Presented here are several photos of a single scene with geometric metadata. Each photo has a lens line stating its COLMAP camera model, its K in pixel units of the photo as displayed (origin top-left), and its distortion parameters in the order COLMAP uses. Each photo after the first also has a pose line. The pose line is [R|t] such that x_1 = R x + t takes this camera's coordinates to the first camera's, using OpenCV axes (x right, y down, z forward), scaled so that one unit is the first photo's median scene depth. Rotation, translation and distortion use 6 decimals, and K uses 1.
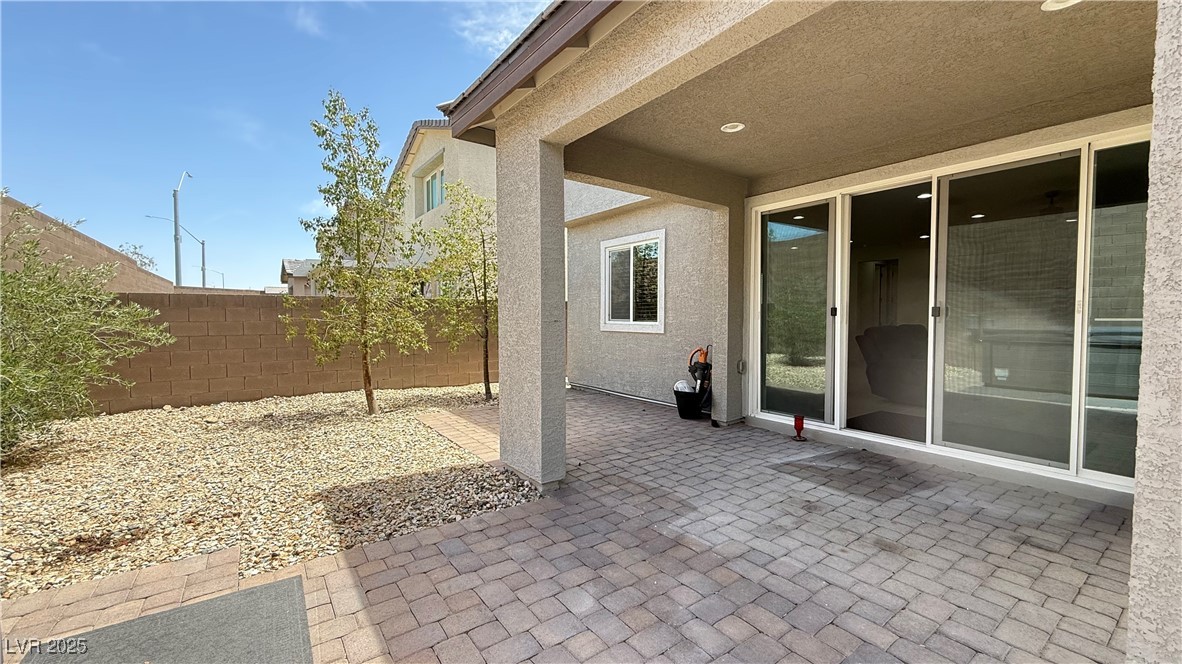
lens RADIAL K [[470.4, 0, 589.0], [0, 470.4, 330.6], [0, 0, 1]] dist [0.001039, -0.000215]
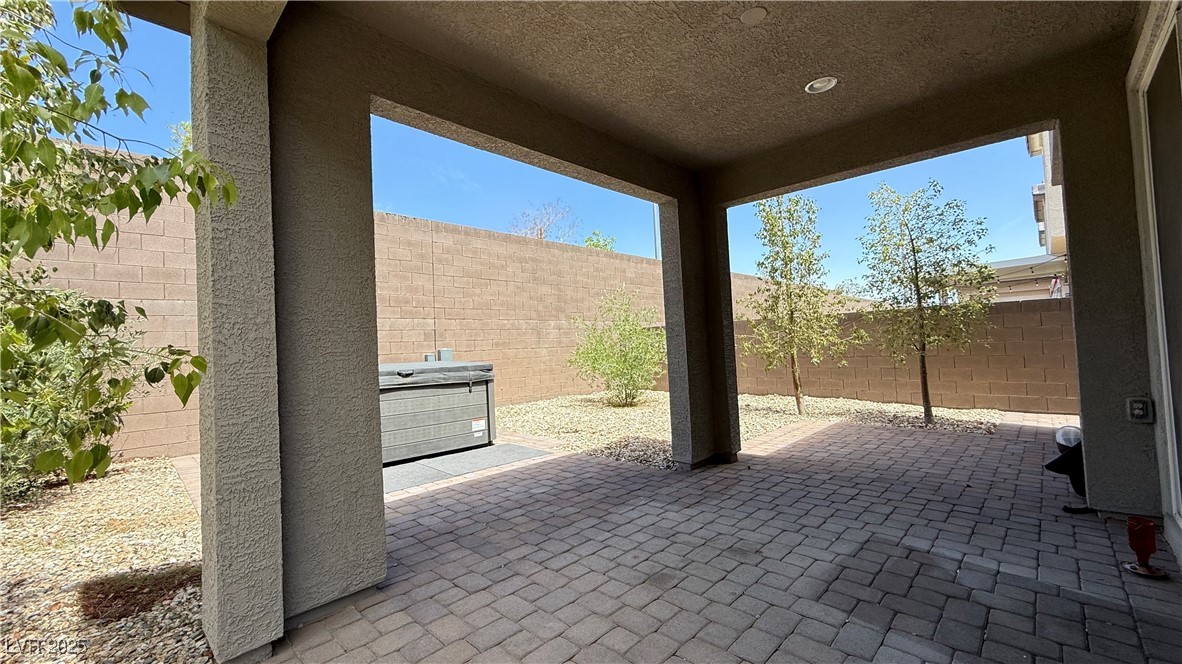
lens RADIAL K [[470.4, 0, 589.2], [0, 470.4, 331.1], [0, 0, 1]] dist [0.001039, -0.000215]
pose [[0.167565, -0.037700, -0.985140, 1.113035], [0.006420, 0.999289, -0.037150, 0.012381], [0.985840, -0.000100, 0.167688, 0.526165]]
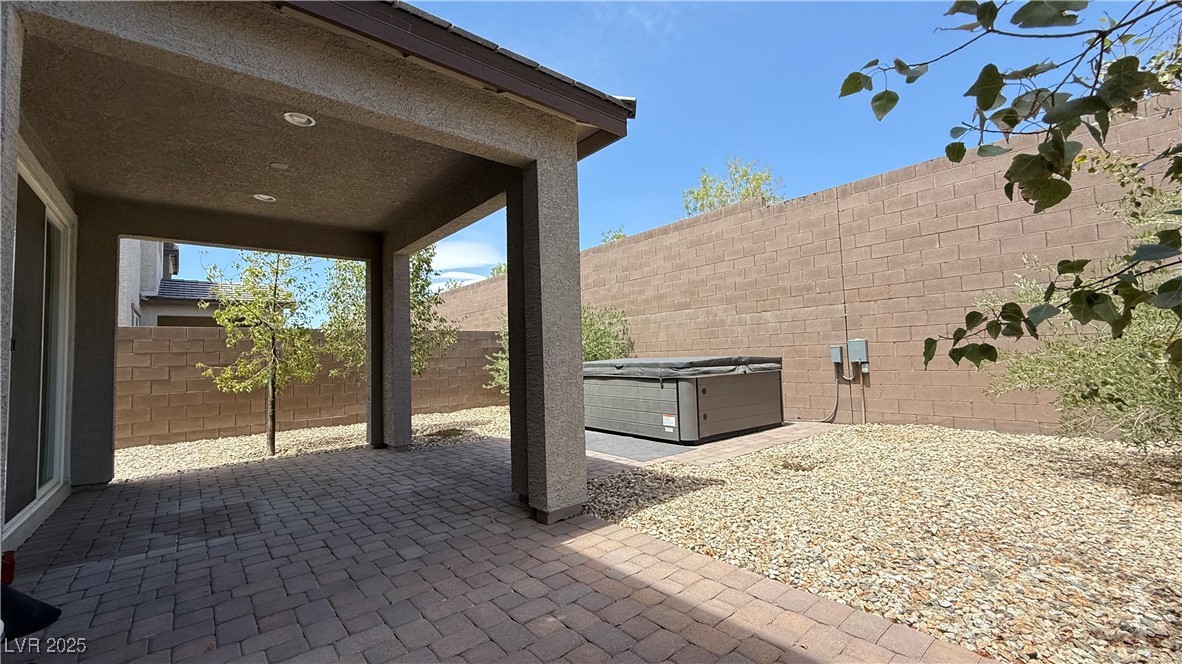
lens RADIAL K [[470.4, 0, 590.1], [0, 470.4, 332.0], [0, 0, 1]] dist [0.001039, -0.000215]
pose [[-0.996187, 0.028746, -0.082369, -0.147765], [0.030180, 0.999413, -0.016225, -0.023945], [0.081854, -0.018649, -0.996470, 2.067227]]
